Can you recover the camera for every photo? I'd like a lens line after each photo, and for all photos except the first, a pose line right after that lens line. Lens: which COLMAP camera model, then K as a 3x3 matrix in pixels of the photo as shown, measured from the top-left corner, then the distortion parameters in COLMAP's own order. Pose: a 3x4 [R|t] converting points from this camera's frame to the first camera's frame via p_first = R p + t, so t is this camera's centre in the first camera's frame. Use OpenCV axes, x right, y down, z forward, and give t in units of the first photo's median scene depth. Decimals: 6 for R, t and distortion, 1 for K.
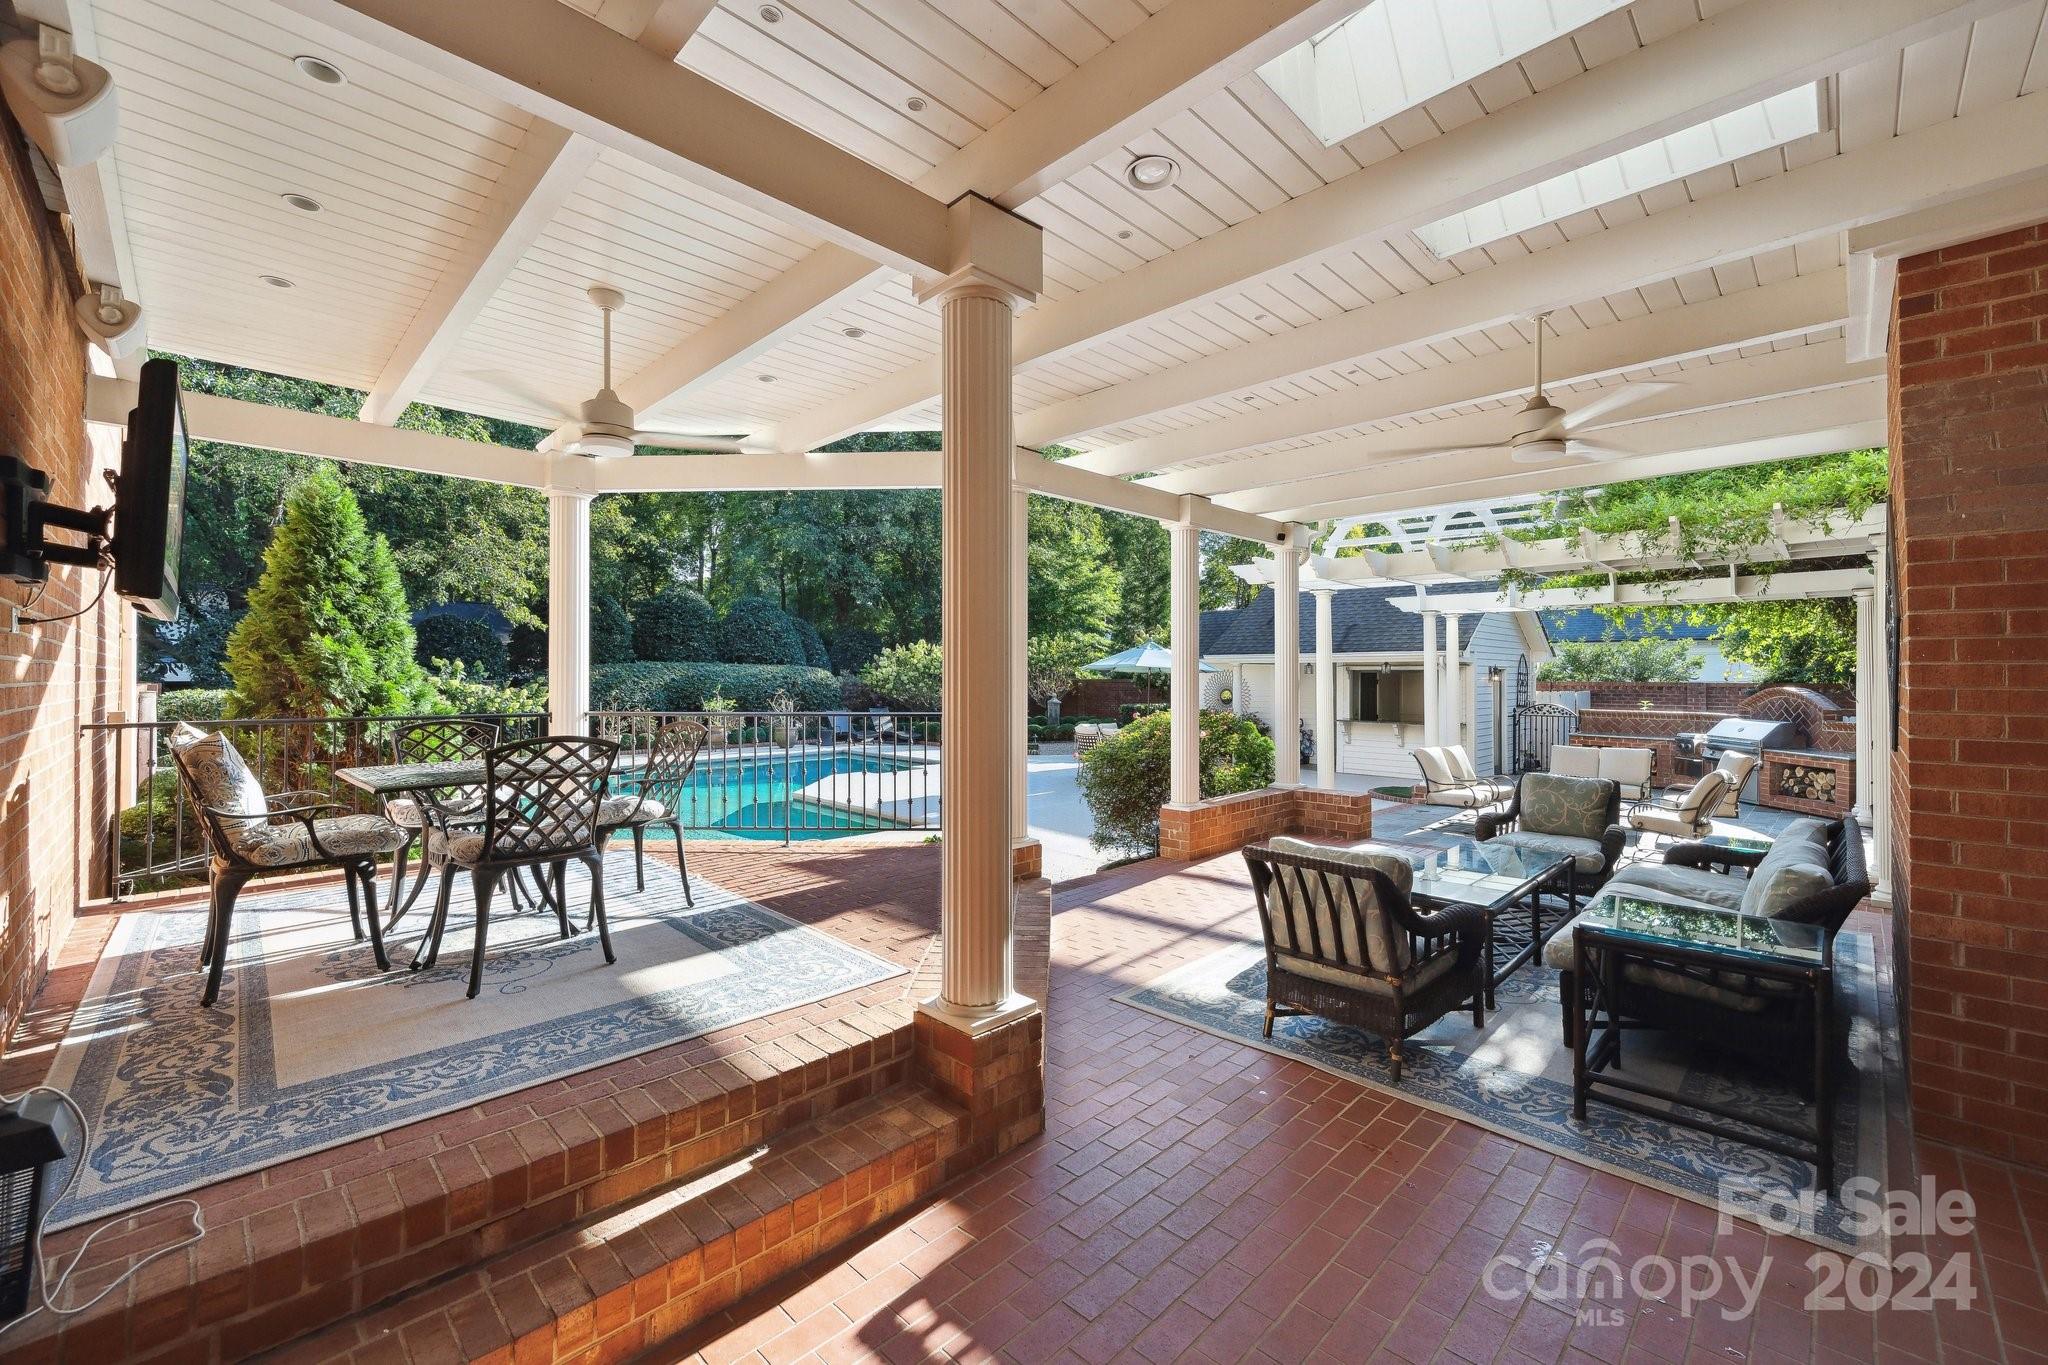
lens RADIAL K [[838.0, 0, 1019.1], [0, 838.0, 669.2], [0, 0, 1]] dist [0.000992, 0.000037]
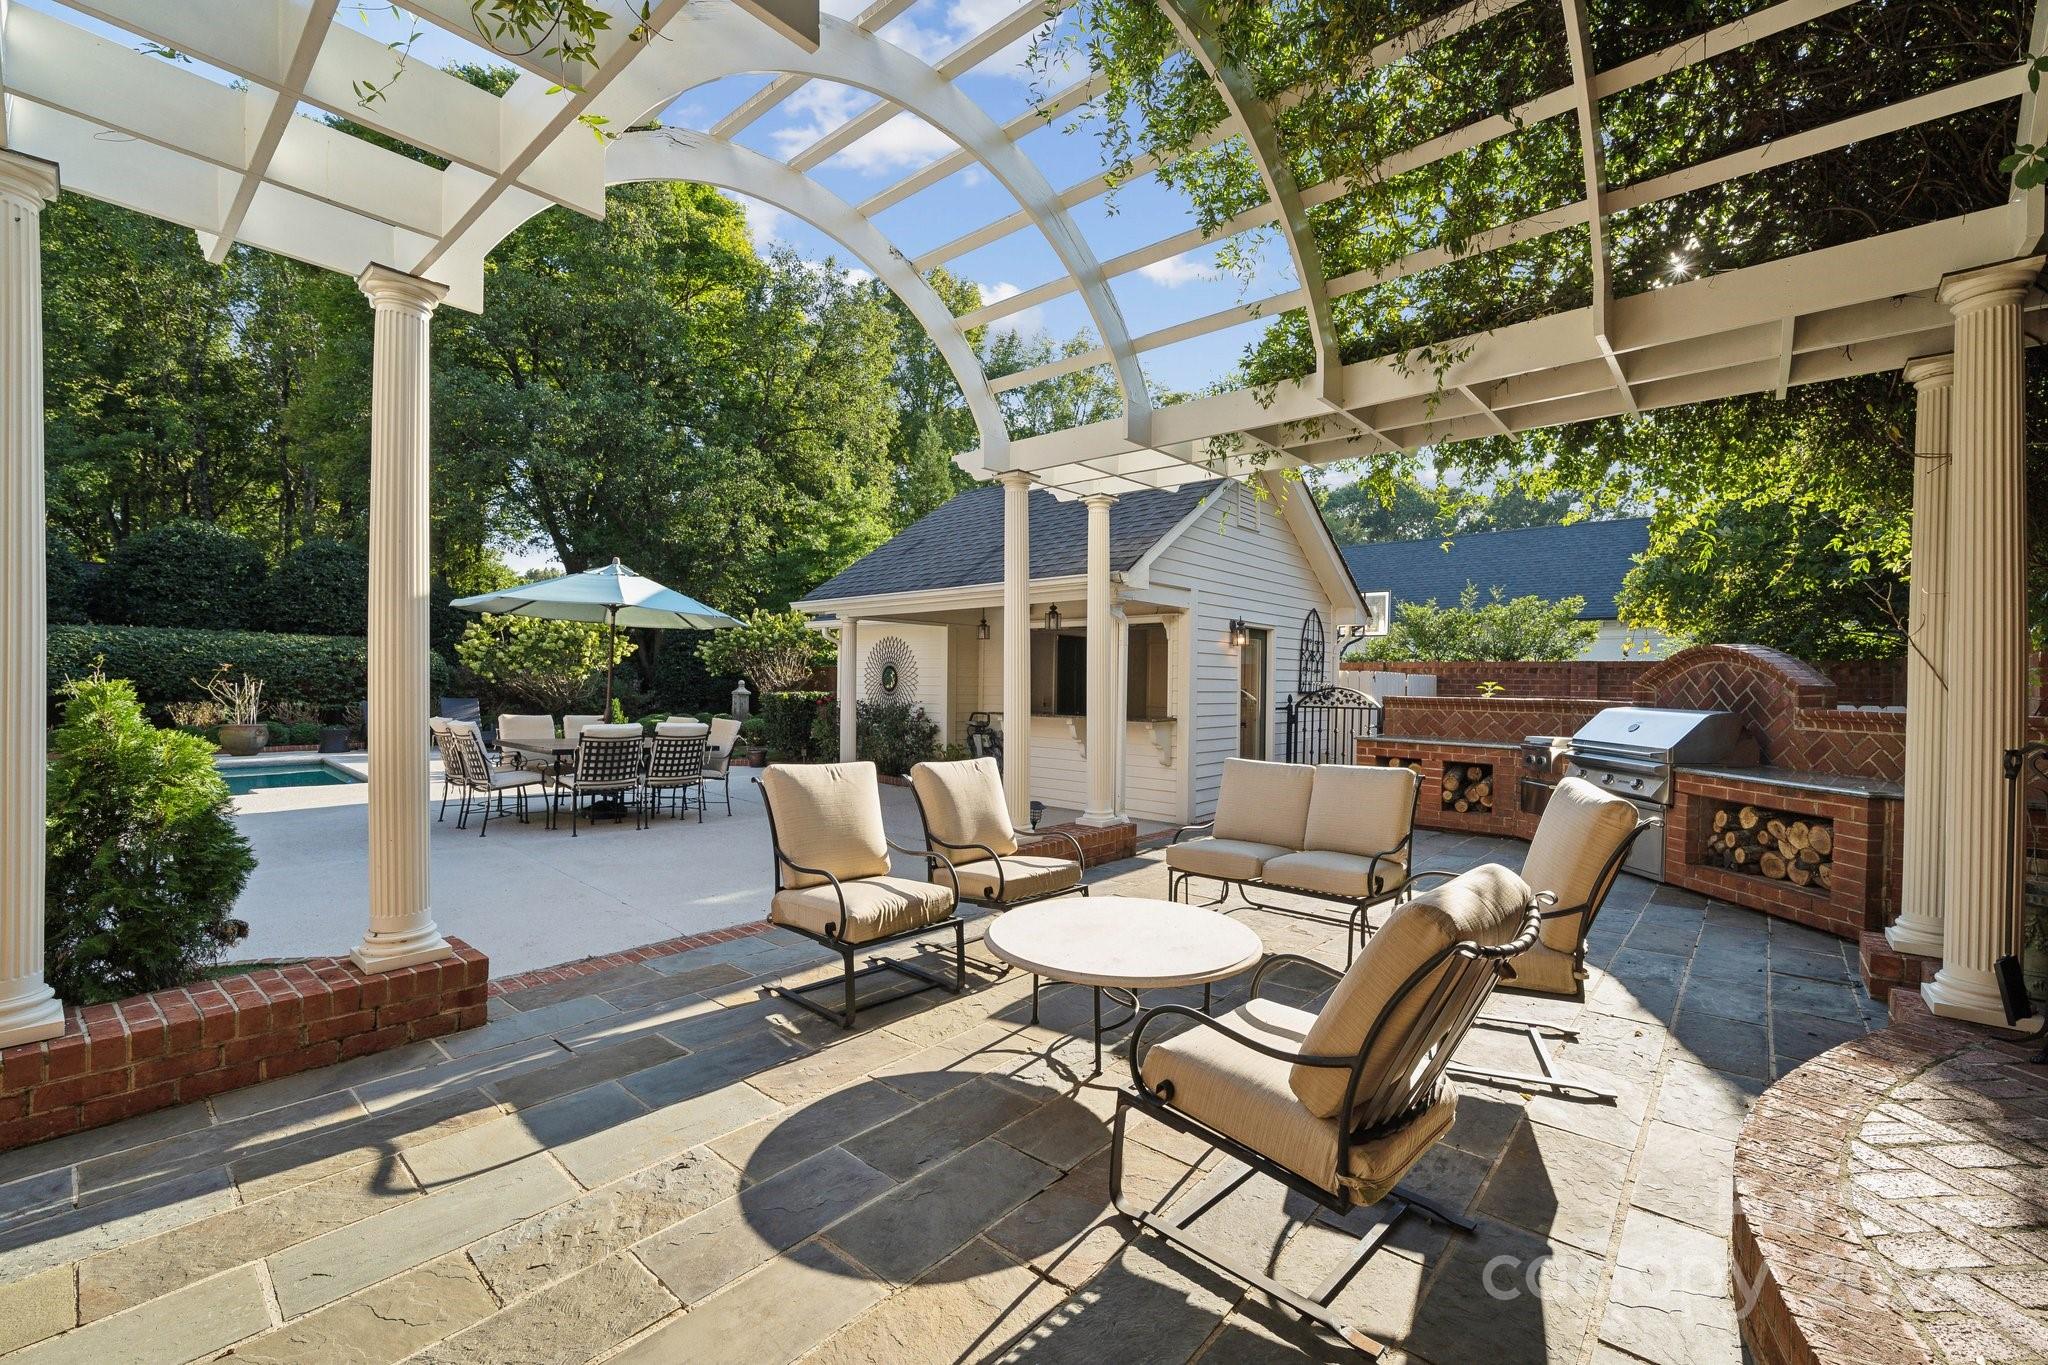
lens RADIAL K [[838.0, 0, 1030.1], [0, 838.0, 691.7], [0, 0, 1]] dist [0.000992, 0.000037]
pose [[0.998014, 0.010280, 0.062150, 0.482534], [-0.011346, 0.999794, 0.016825, 0.047334], [-0.061965, -0.017497, 0.997925, 0.538063]]
